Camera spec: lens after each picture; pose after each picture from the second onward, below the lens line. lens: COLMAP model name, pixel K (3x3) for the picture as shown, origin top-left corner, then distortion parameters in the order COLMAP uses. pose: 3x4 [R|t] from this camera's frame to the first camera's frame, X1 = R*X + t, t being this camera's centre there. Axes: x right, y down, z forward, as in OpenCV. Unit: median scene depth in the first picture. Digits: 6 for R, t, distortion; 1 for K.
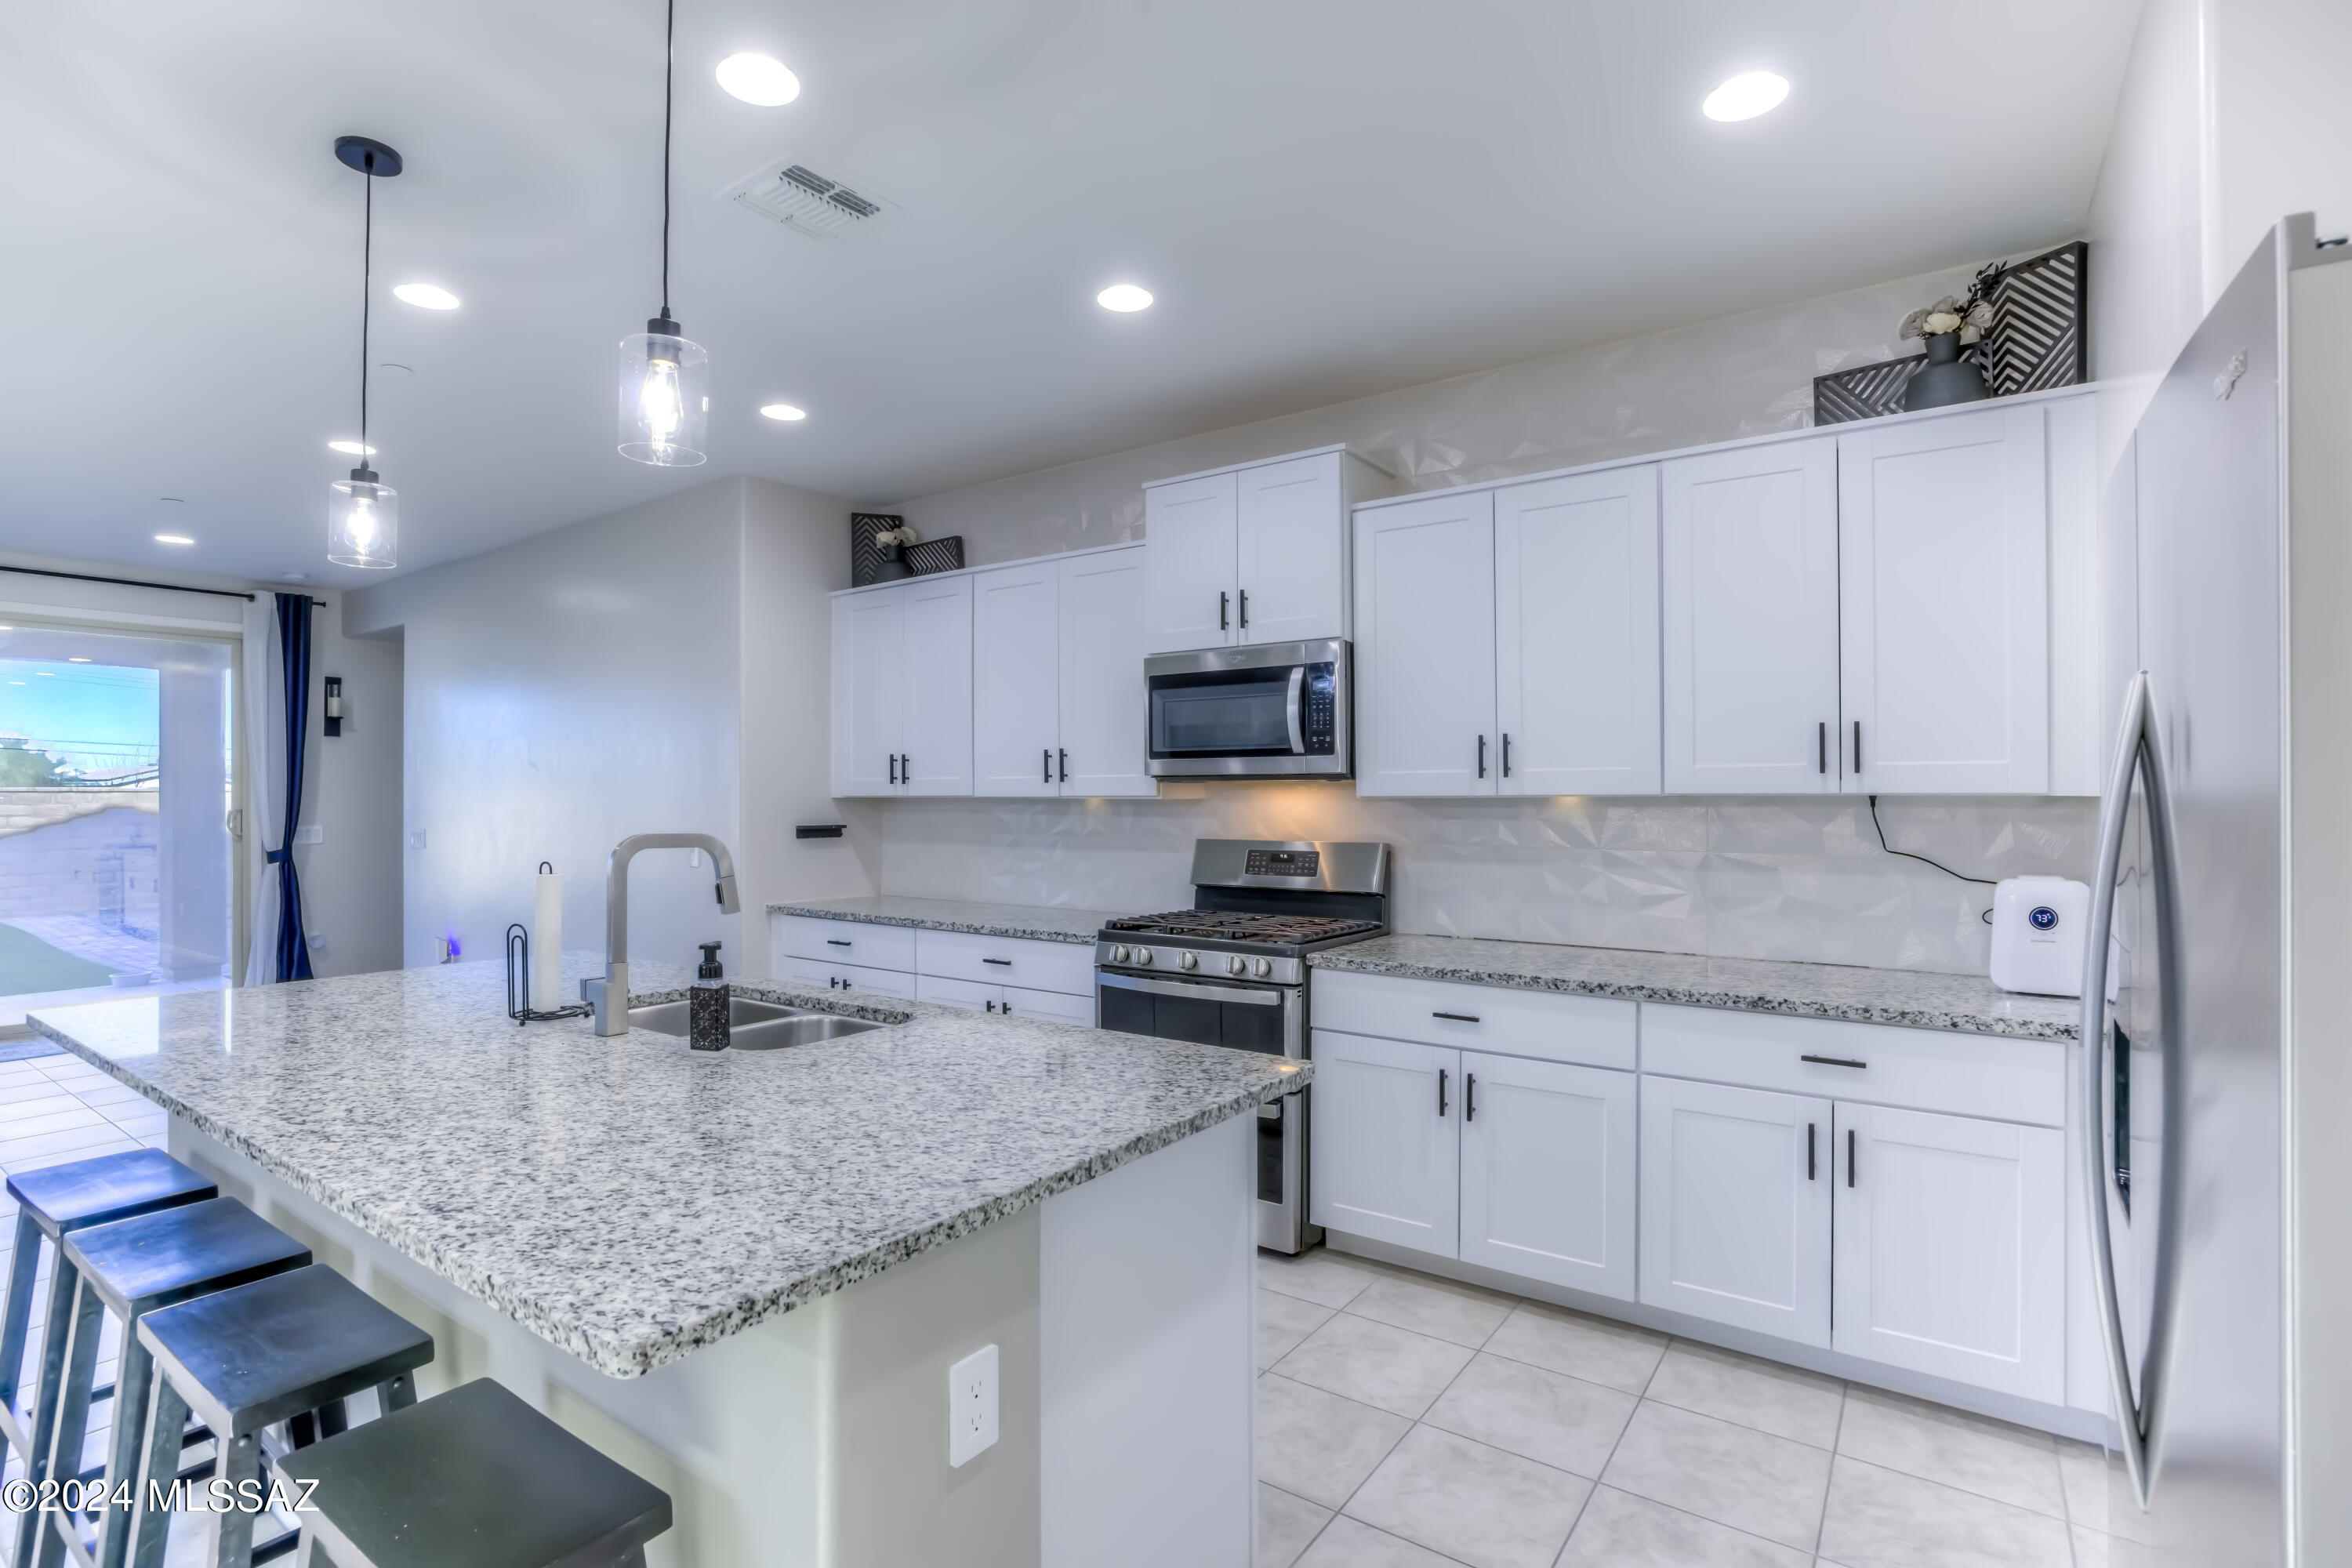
lens RADIAL K [[1125.2, 0, 1171.8], [0, 1125.2, 786.9], [0, 0, 1]] dist [-0.014870, 0.000140]
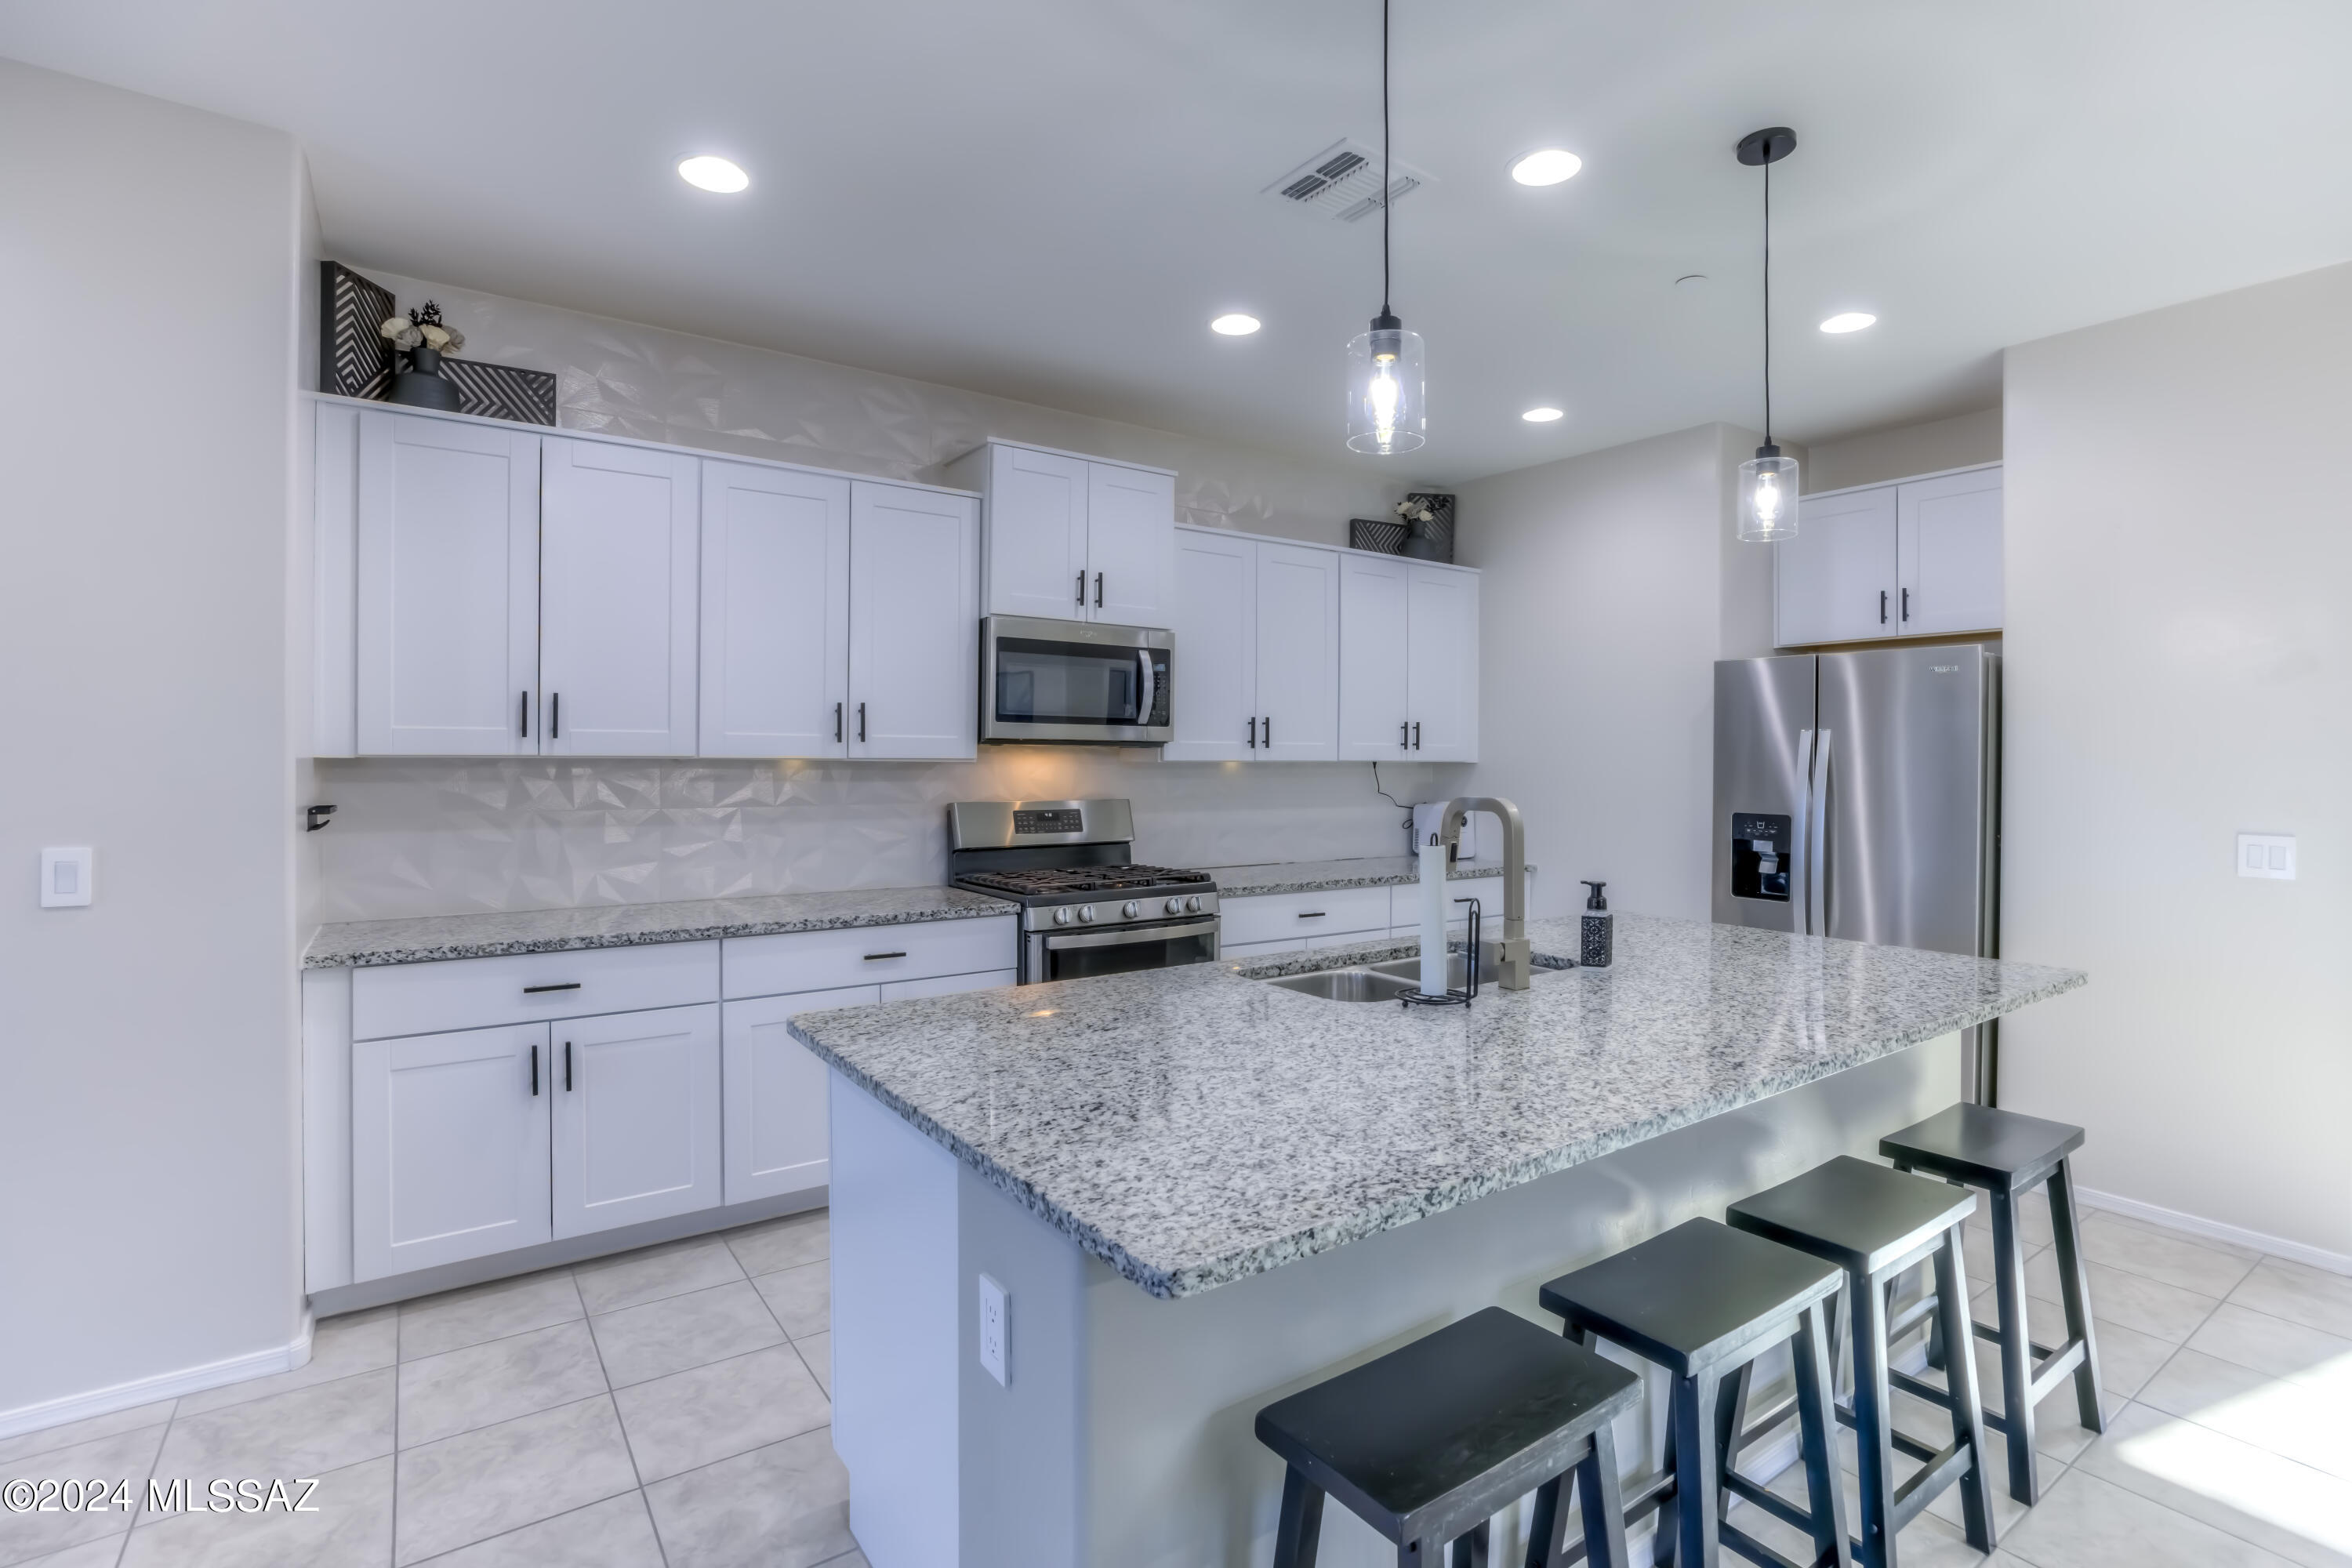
lens RADIAL K [[1119.4, 0, 1166.7], [0, 1119.4, 770.1], [0, 0, 1]] dist [-0.014230, 0.001194]
pose [[0.330983, -0.002878, 0.943632, -0.905516], [-0.013631, 0.999876, 0.007831, 0.008310], [-0.943538, -0.015454, 0.330902, 0.549693]]
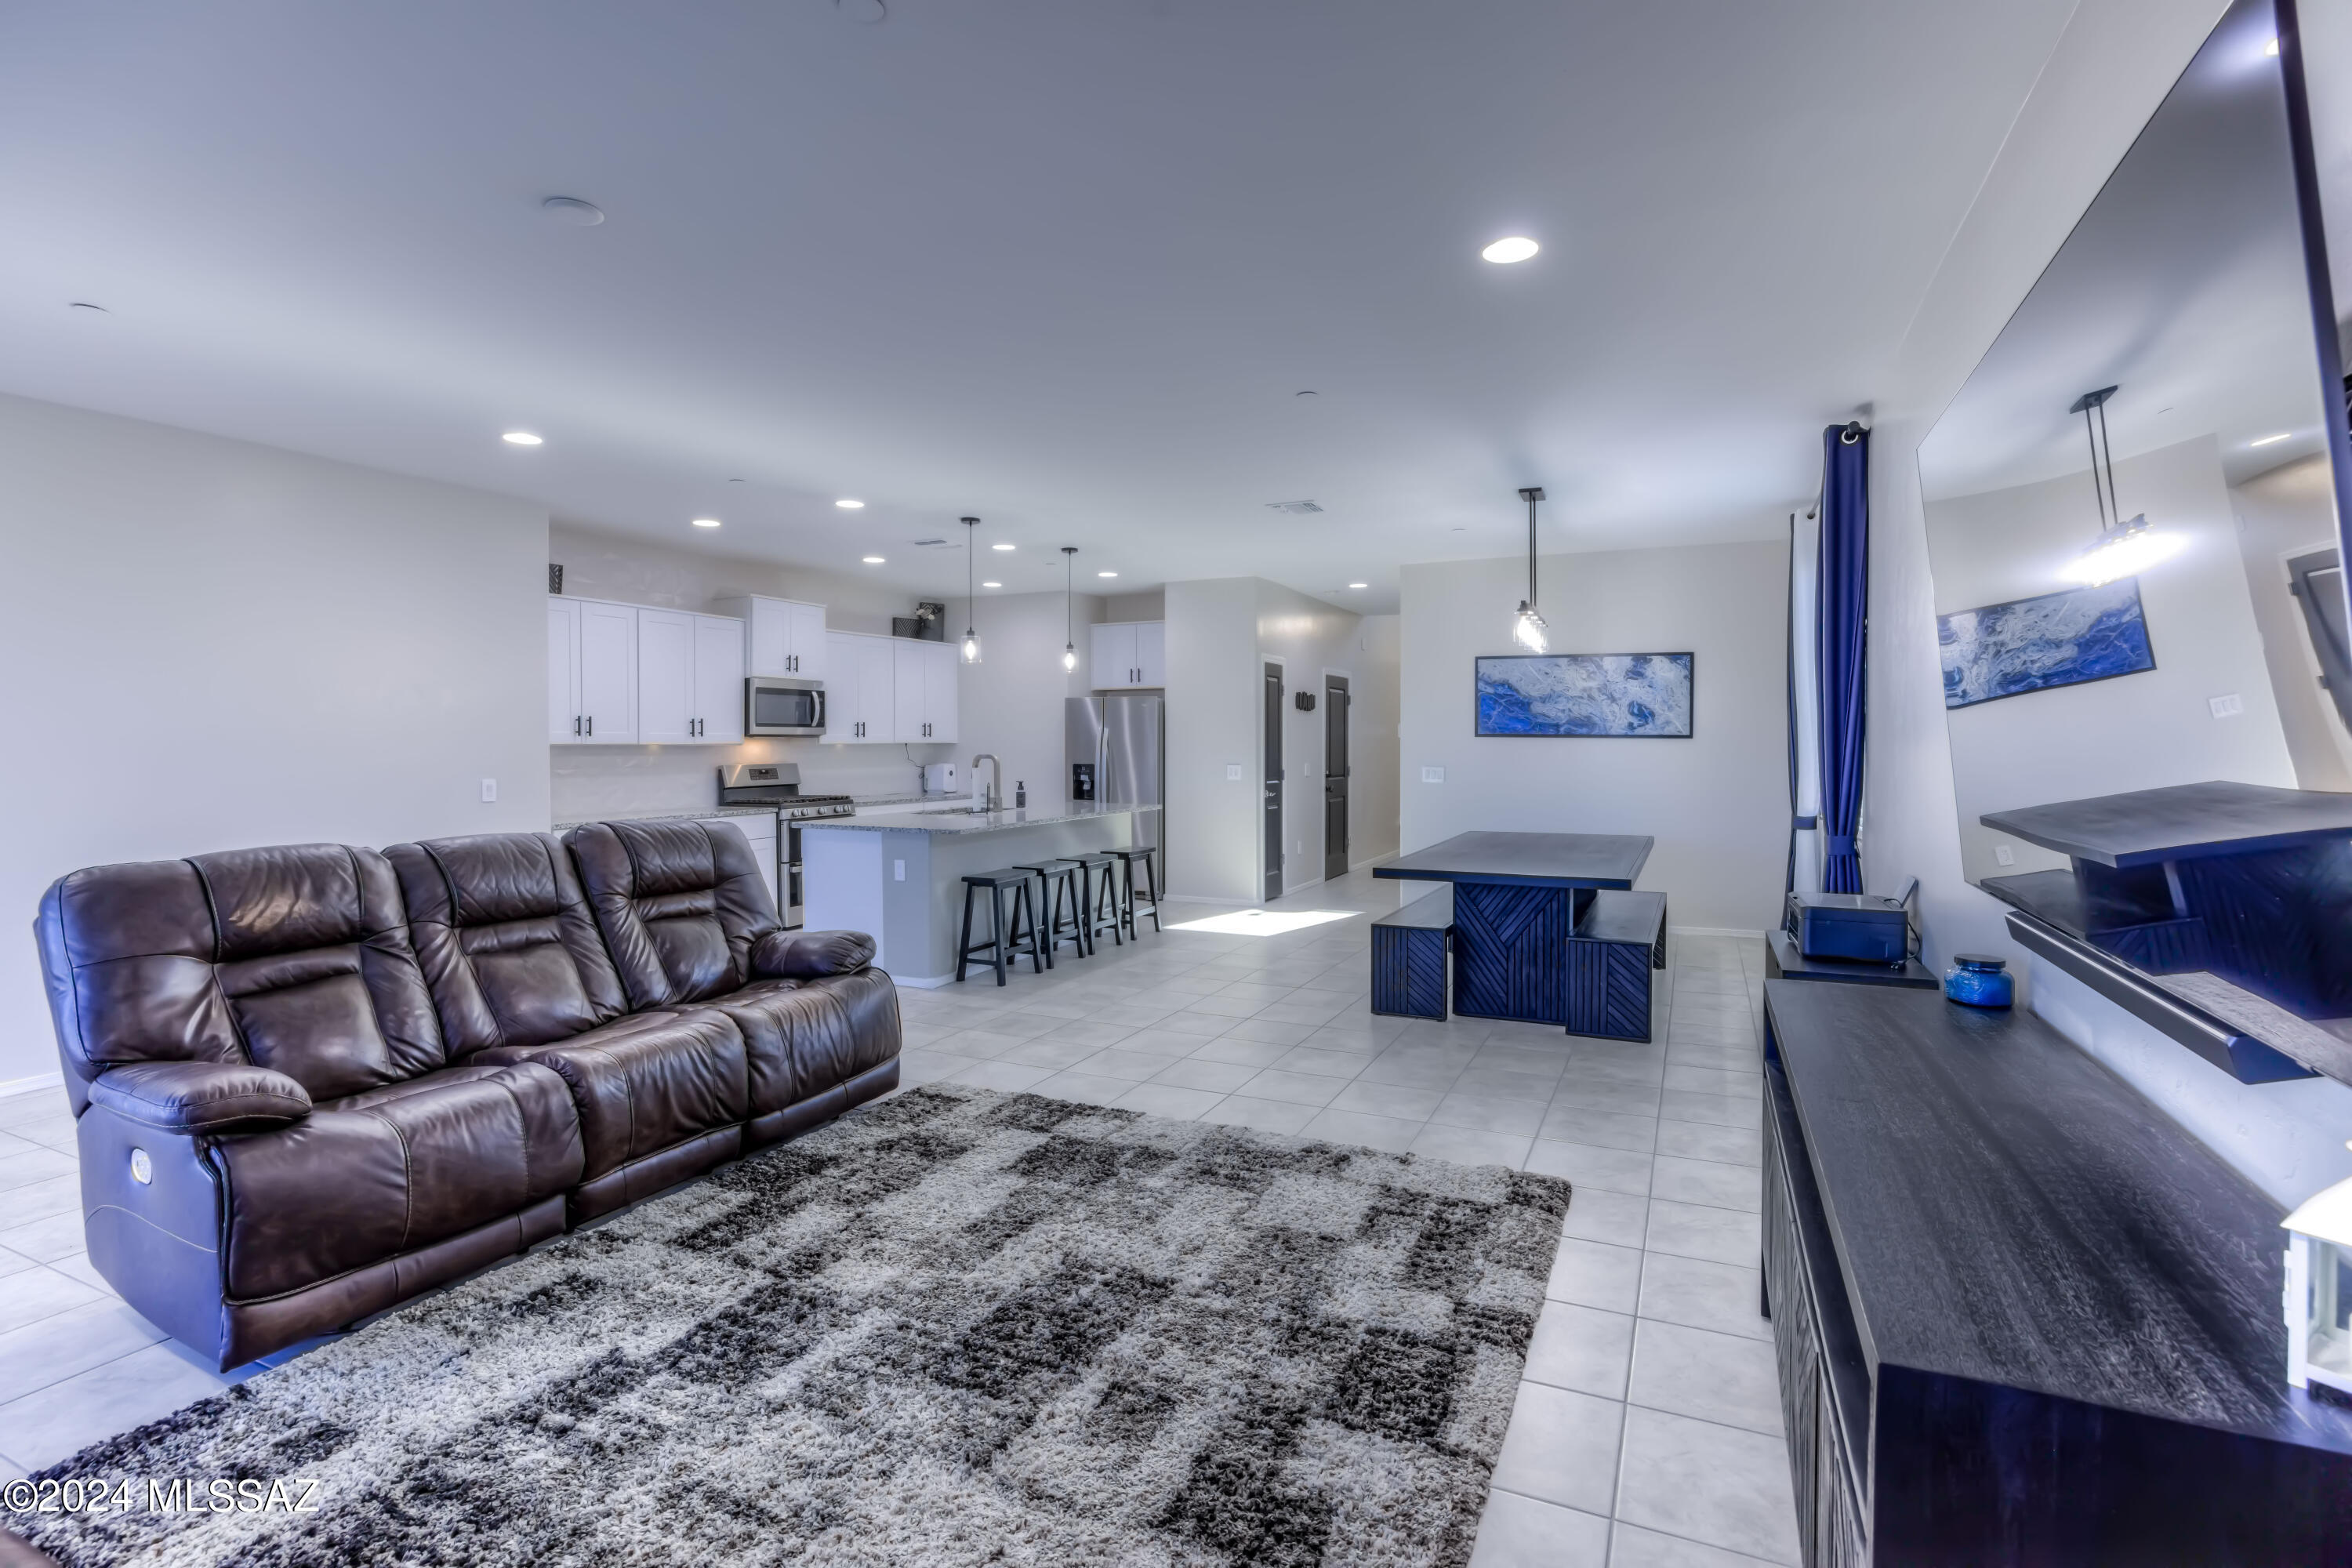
lens RADIAL K [[1065.3, 0, 1250.7], [0, 1065.3, 747.7], [0, 0, 1]] dist [-0.029630, 0.000118]
pose [[-0.257680, -0.001215, 0.966229, -2.223196], [-0.002522, 0.999997, 0.000585, 0.012404], [-0.966227, -0.002286, -0.257682, 0.625151]]
